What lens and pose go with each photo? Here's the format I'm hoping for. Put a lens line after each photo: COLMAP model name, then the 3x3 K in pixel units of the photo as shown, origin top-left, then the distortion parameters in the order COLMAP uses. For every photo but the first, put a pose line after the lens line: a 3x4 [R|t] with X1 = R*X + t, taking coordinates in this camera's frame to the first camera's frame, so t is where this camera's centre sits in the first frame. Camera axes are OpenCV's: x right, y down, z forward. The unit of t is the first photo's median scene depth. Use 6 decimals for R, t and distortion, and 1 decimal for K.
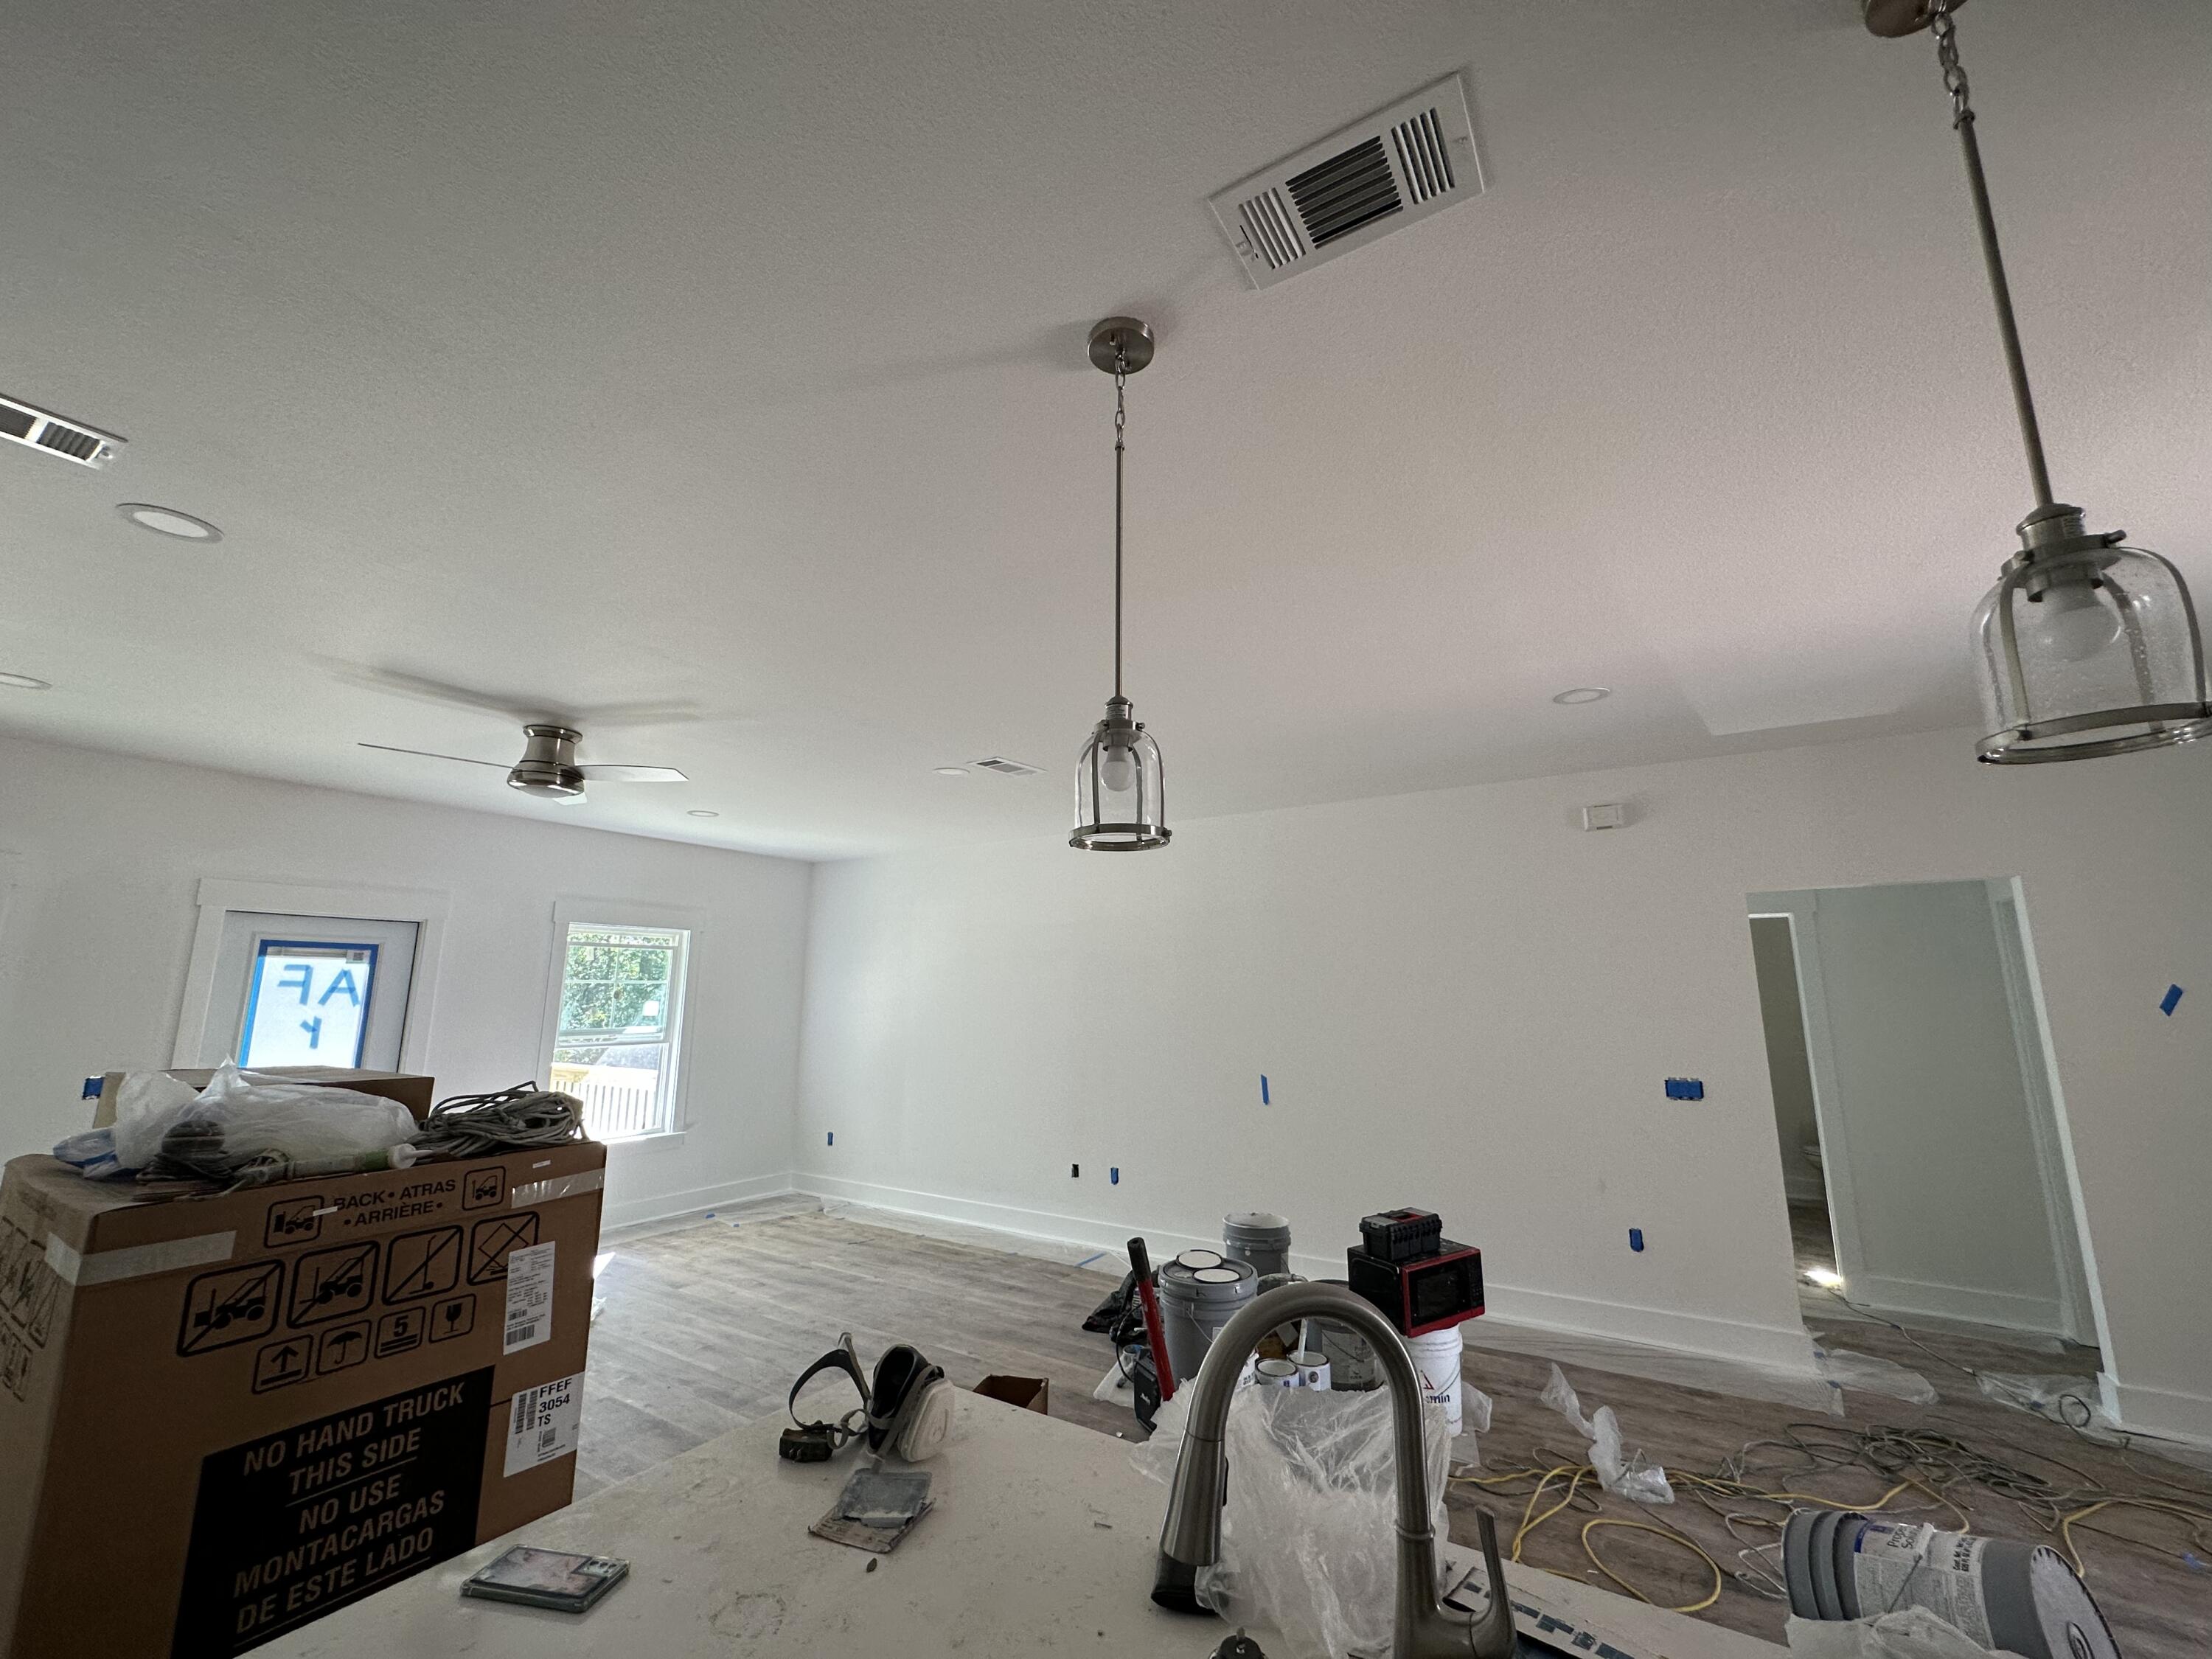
lens RADIAL K [[882.0, 0, 1114.5], [0, 882.0, 834.5], [0, 0, 1]] dist [-0.003859, 0.001103]
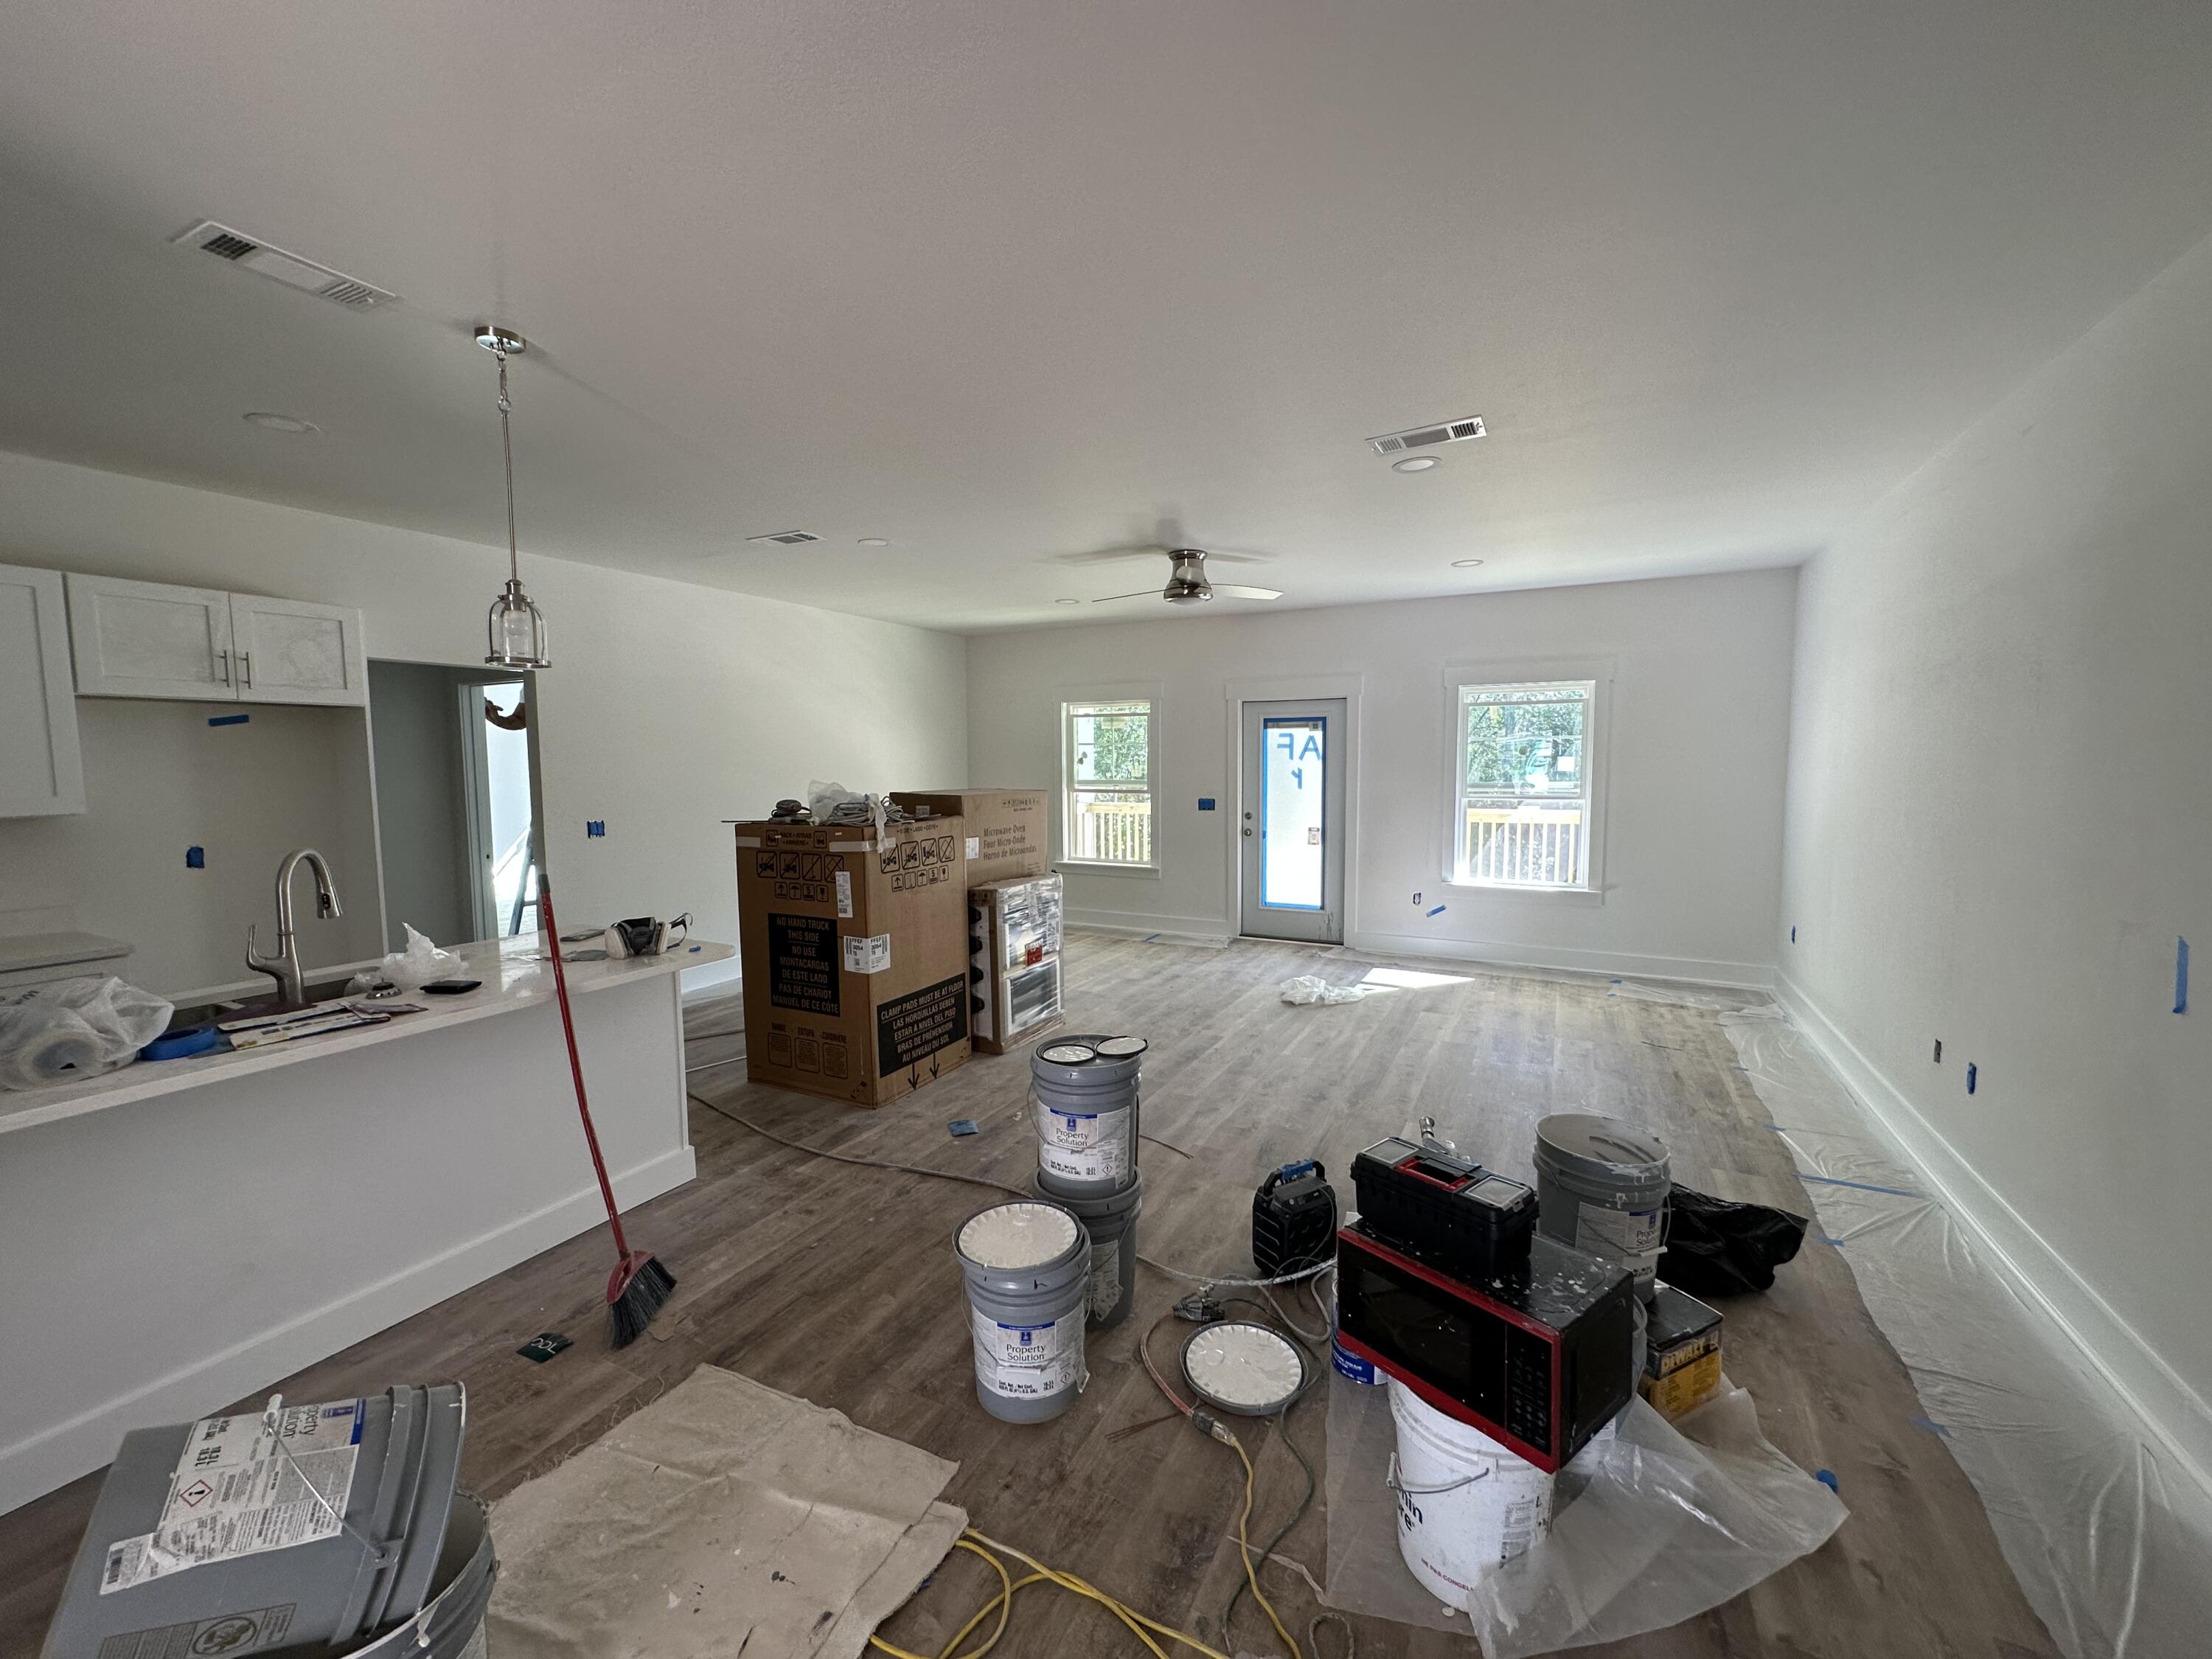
lens RADIAL K [[882.0, 0, 1107.8], [0, 882.0, 824.2], [0, 0, 1]] dist [-0.003859, 0.001103]
pose [[0.086262, 0.073623, -0.993549, 0.554504], [0.184599, 0.978816, 0.088558, 0.111331], [0.979021, -0.191047, 0.070844, 0.569963]]
